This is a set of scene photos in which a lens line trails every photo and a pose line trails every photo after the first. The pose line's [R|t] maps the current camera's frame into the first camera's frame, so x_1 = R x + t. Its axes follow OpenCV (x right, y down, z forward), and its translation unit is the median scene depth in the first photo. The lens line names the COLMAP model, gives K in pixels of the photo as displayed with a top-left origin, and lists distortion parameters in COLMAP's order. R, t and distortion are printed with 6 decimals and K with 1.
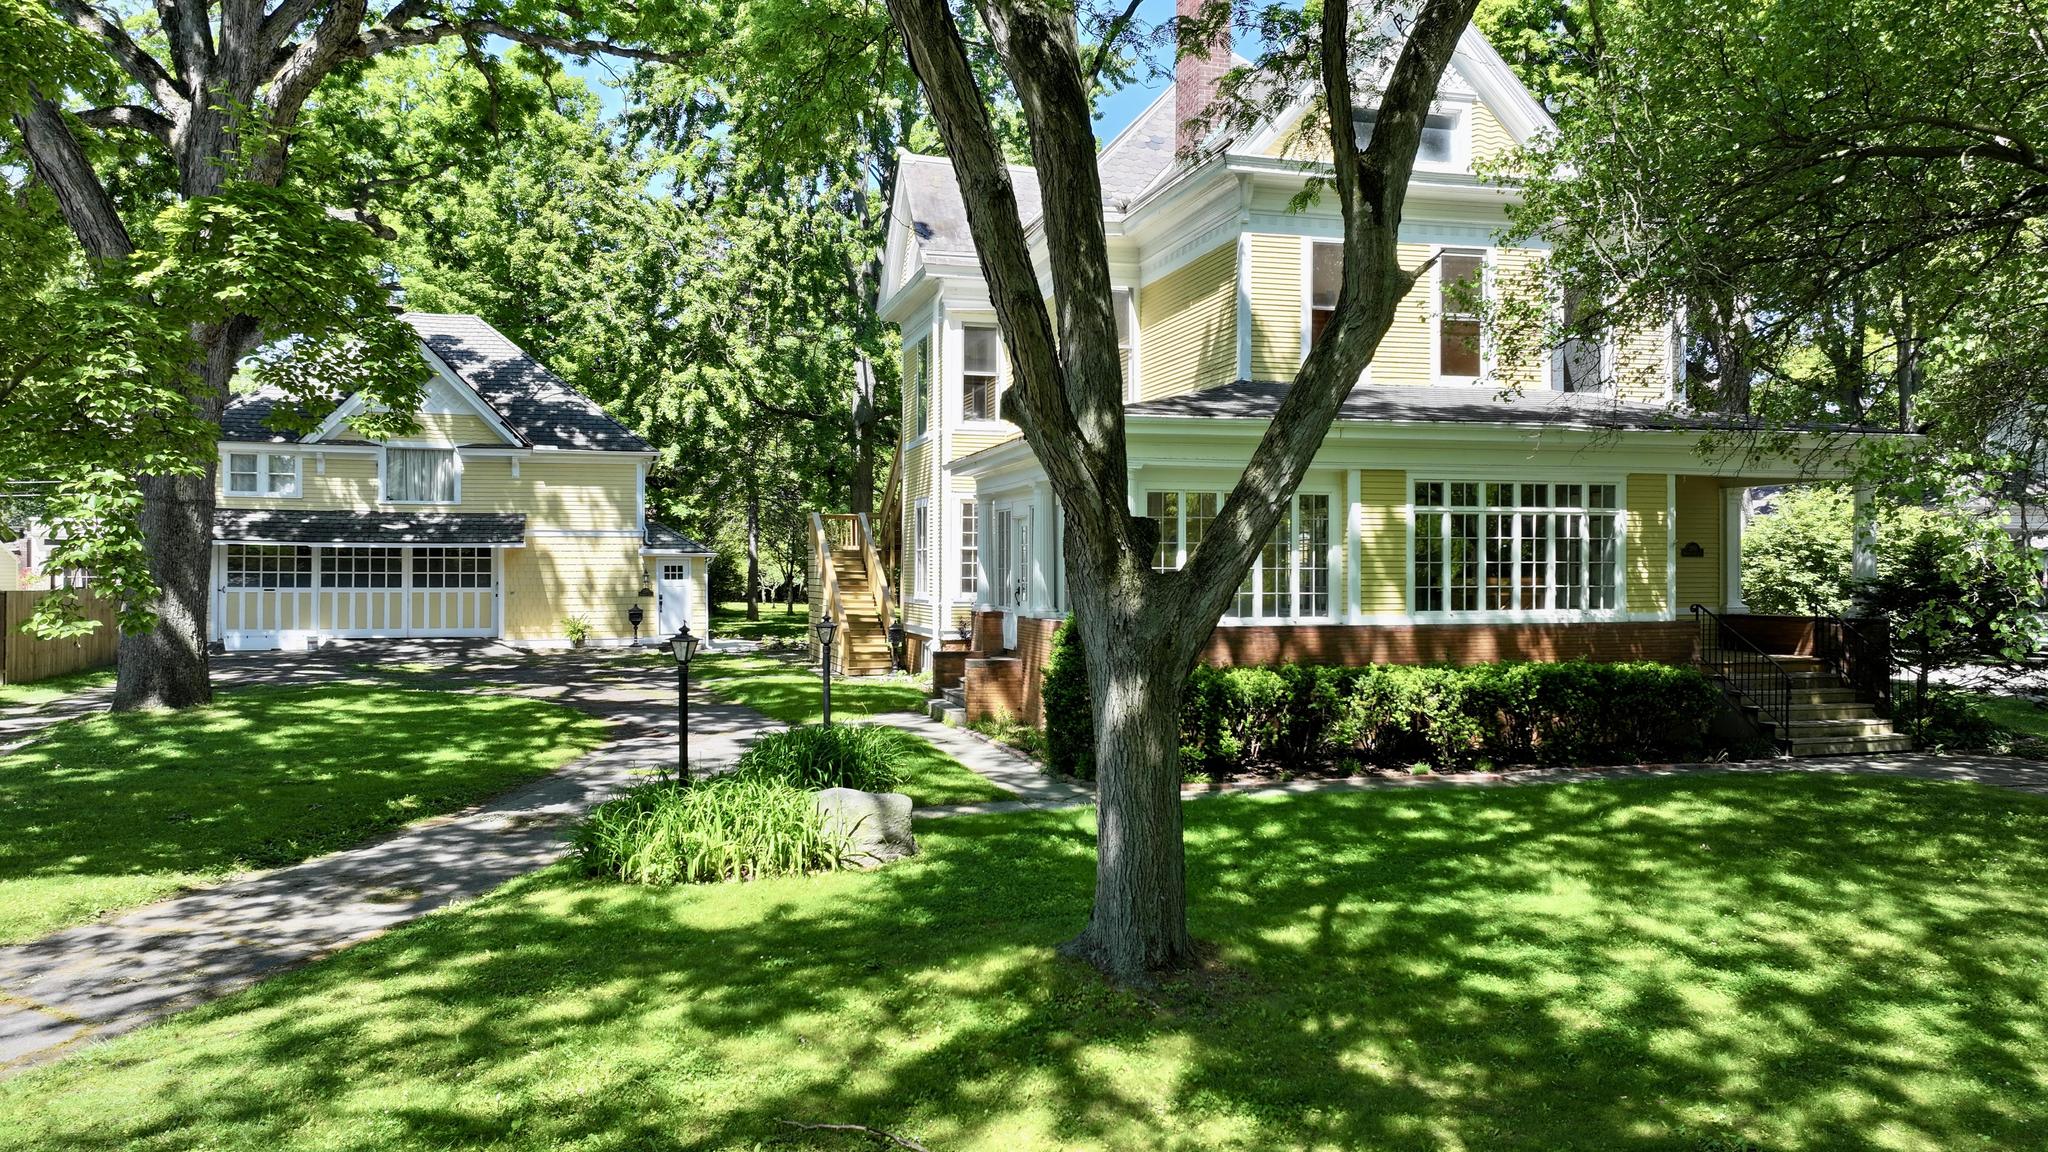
lens RADIAL K [[1437.6, 0, 1026.1], [0, 1437.6, 566.5], [0, 0, 1]] dist [0.008018, 0.001229]
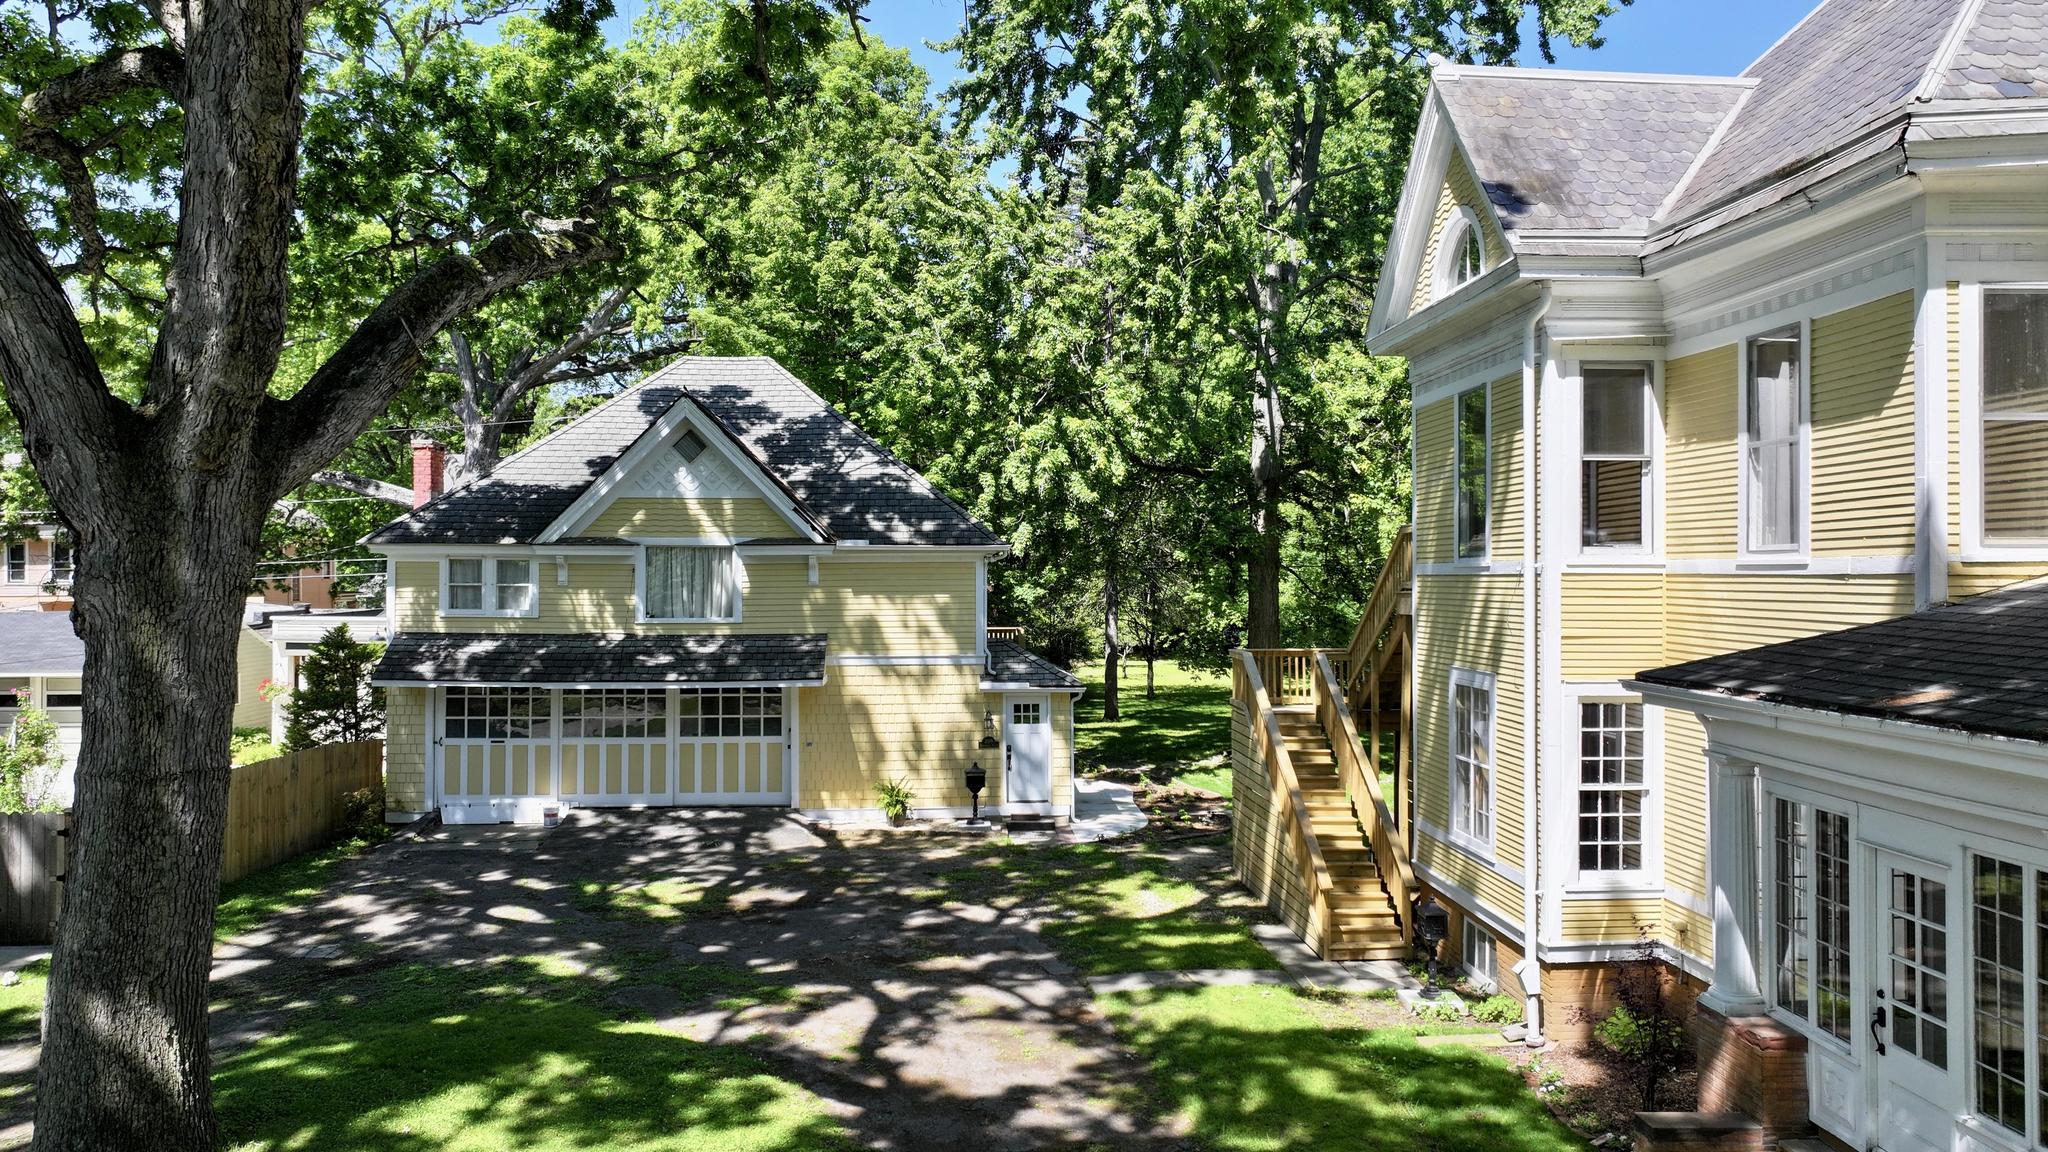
lens RADIAL K [[1469.5, 0, 1035.7], [0, 1469.5, 571.9], [0, 0, 1]] dist [0.006841, 0.002458]
pose [[0.976813, -0.002850, -0.214074, -0.081196], [0.002310, 0.999993, -0.002774, -0.059731], [0.214080, 0.002215, 0.976814, 0.279726]]
